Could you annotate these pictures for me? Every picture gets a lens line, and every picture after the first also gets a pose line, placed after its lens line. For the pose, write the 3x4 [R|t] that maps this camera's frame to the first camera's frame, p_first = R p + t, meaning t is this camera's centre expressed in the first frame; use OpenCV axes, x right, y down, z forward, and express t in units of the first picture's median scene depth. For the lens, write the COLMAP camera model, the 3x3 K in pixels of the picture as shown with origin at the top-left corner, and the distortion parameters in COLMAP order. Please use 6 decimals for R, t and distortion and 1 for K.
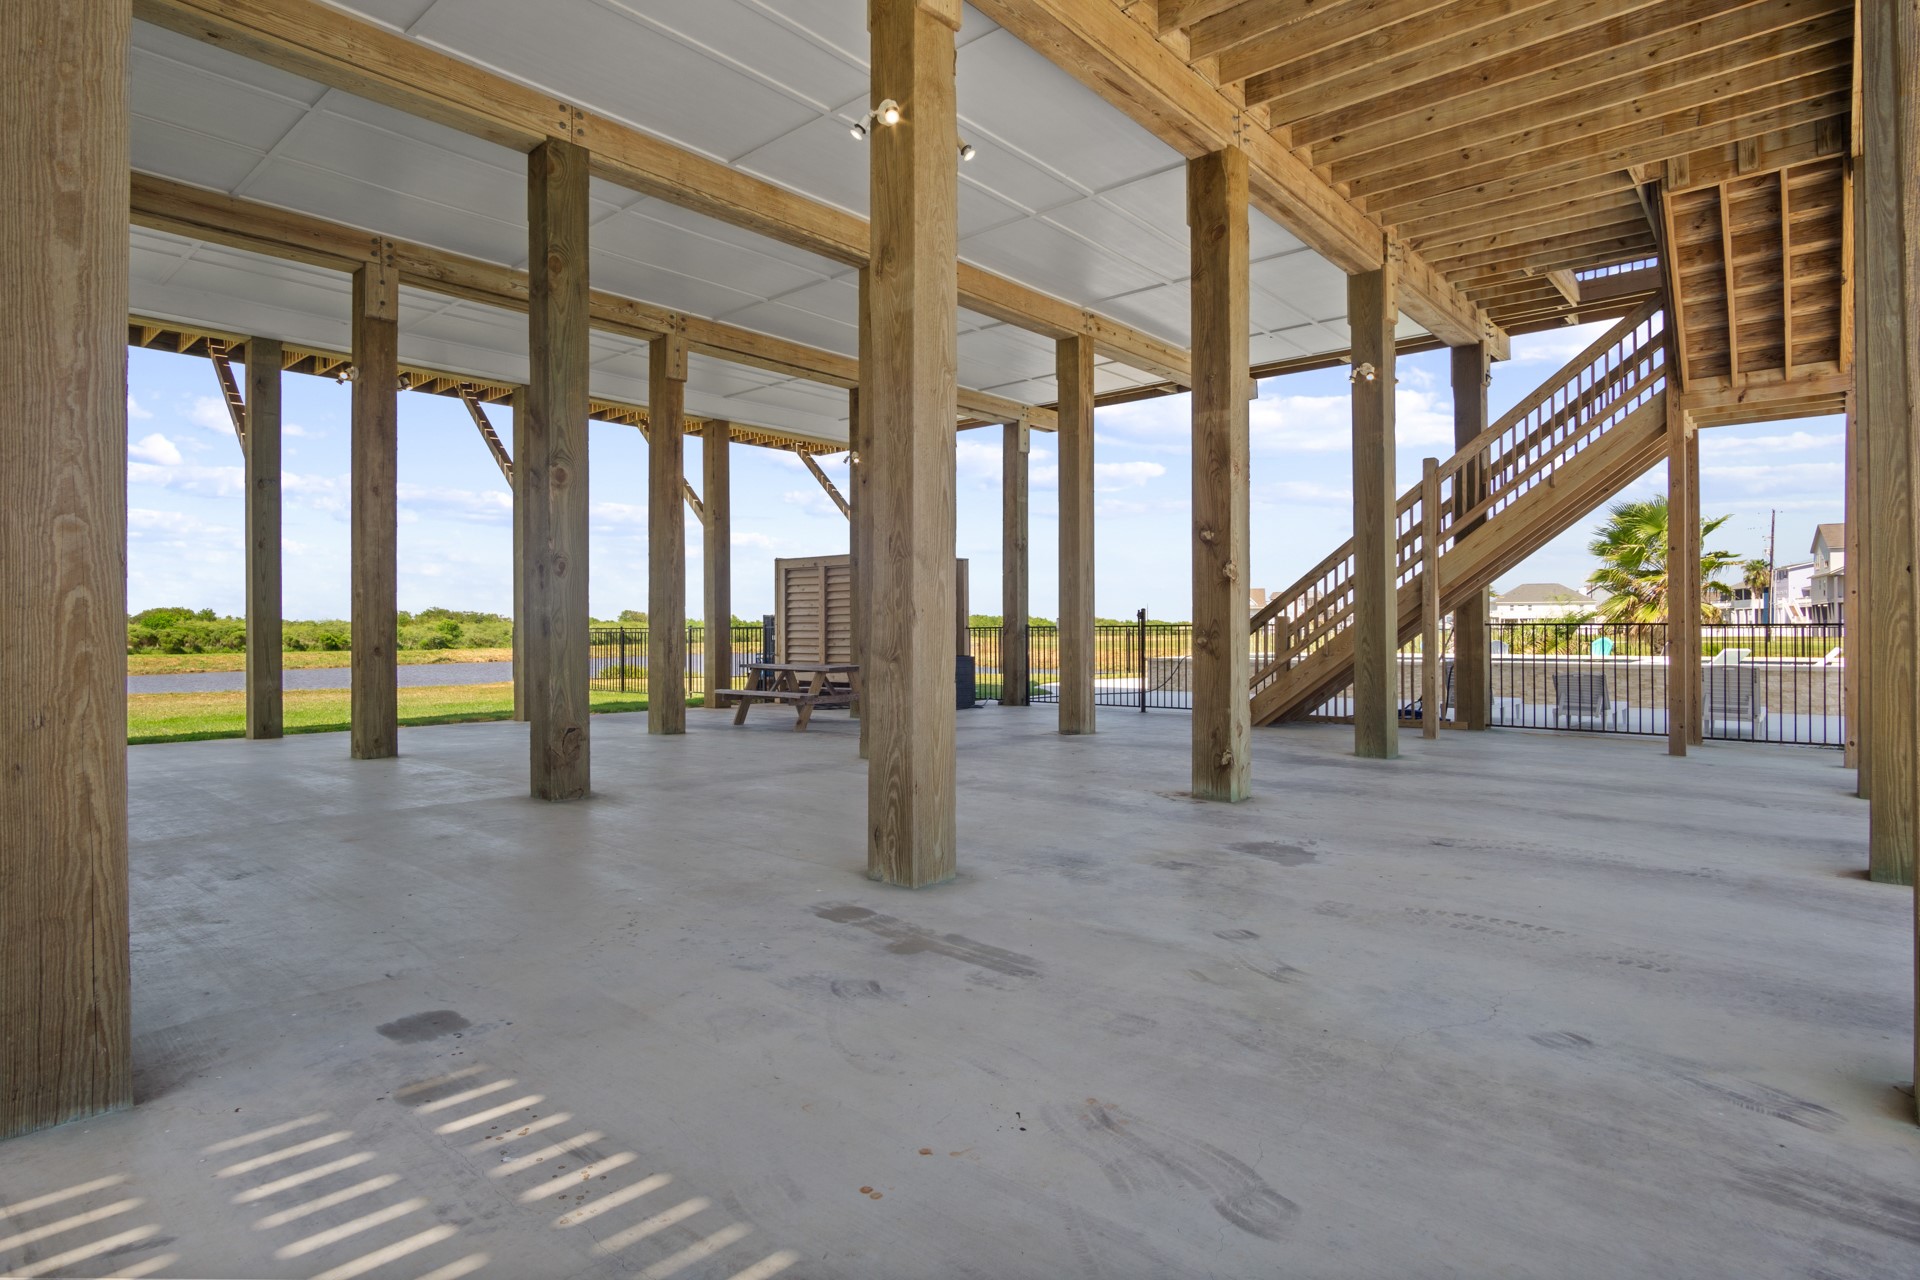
lens RADIAL K [[1047.9, 0, 947.4], [0, 1047.9, 636.6], [0, 0, 1]] dist [-0.024983, -0.000323]
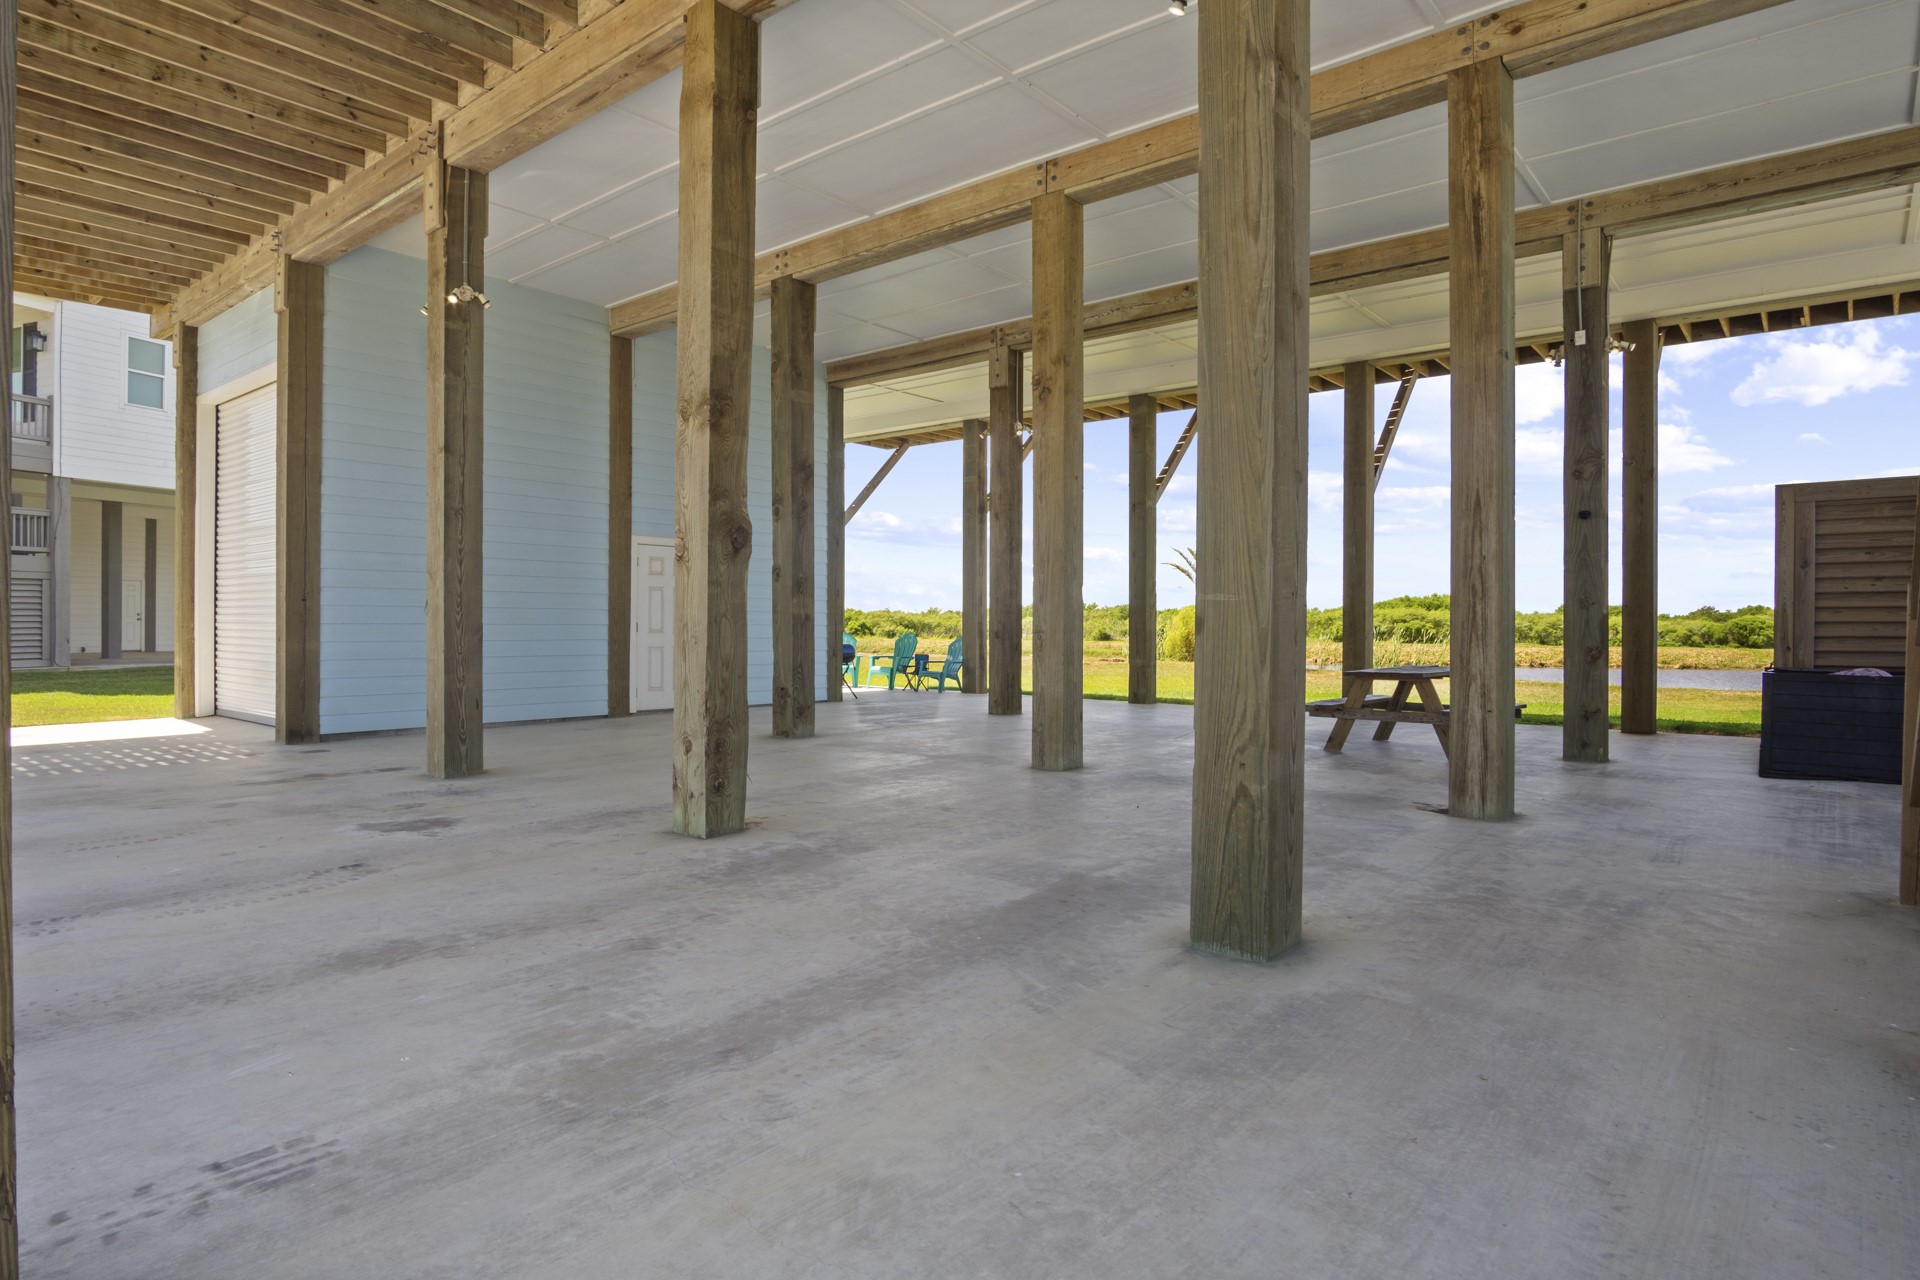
lens RADIAL K [[1047.9, 0, 945.3], [0, 1047.9, 635.0], [0, 0, 1]] dist [-0.024983, -0.000323]
pose [[0.032563, 0.006936, -0.999446, 0.491841], [0.002475, 0.999972, 0.007020, -0.001173], [0.999467, -0.002703, 0.032545, 0.536874]]
